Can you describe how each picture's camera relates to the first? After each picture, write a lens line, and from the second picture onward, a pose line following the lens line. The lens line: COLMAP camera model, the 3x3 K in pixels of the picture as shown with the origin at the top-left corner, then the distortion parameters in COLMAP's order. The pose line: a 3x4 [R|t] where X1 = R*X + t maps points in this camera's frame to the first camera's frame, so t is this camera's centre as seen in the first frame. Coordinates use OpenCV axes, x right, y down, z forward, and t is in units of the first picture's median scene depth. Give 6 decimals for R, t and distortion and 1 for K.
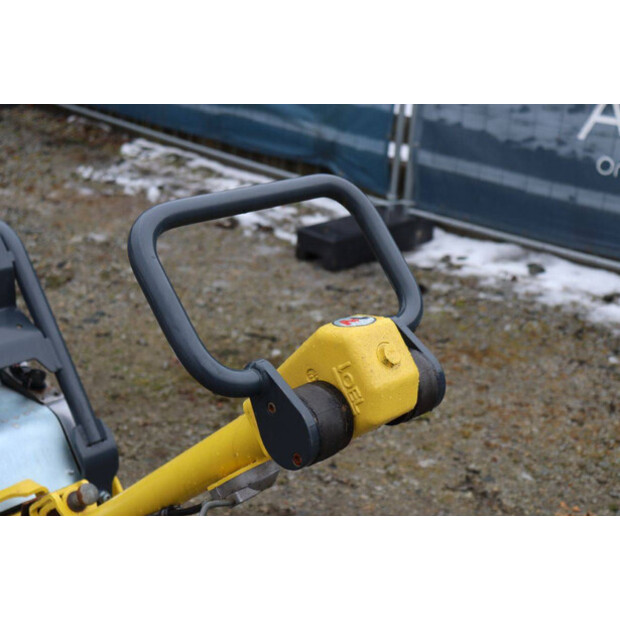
lens RADIAL K [[1030.4, 0, 319.7], [0, 1030.4, 309.4], [0, 0, 1]] dist [0.139744, 0.093644]
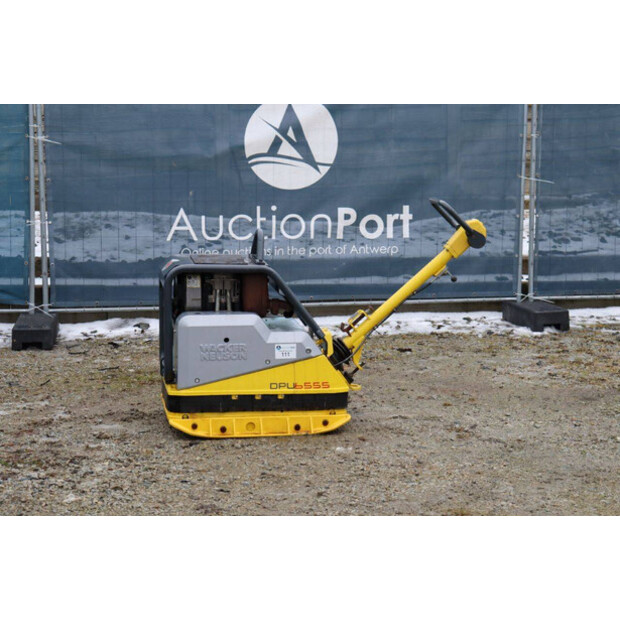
lens RADIAL K [[1429.4, 0, 316.5], [0, 1429.4, 311.5], [0, 0, 1]] dist [0.334324, 0.672057]
pose [[0.613711, -0.164553, 0.772192, -1.797223], [0.304378, 0.951749, -0.039093, 0.144788], [-0.728500, 0.259031, 0.634185, -0.822243]]
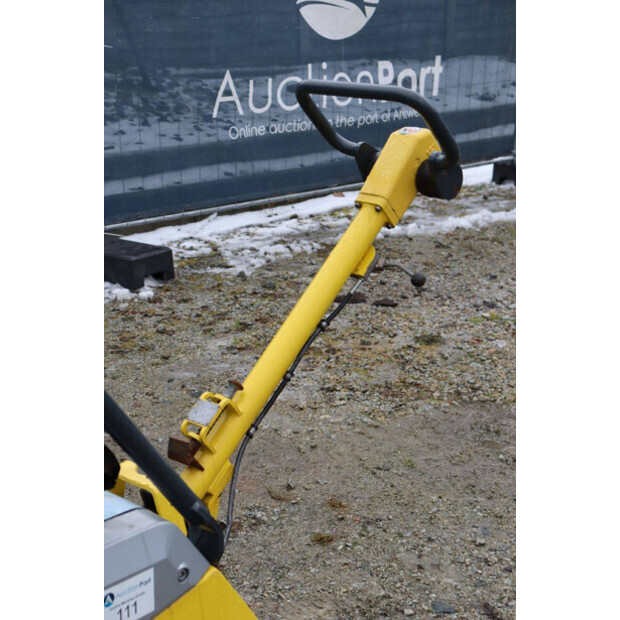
lens RADIAL K [[1157.1, 0, 309.5], [0, 1157.1, 325.3], [0, 0, 1]] dist [0.243224, 0.077082]
pose [[0.006787, -0.329176, 0.944244, -0.712825], [0.352415, 0.884470, 0.305805, -0.133837], [-0.935819, 0.330691, 0.122009, 0.336429]]
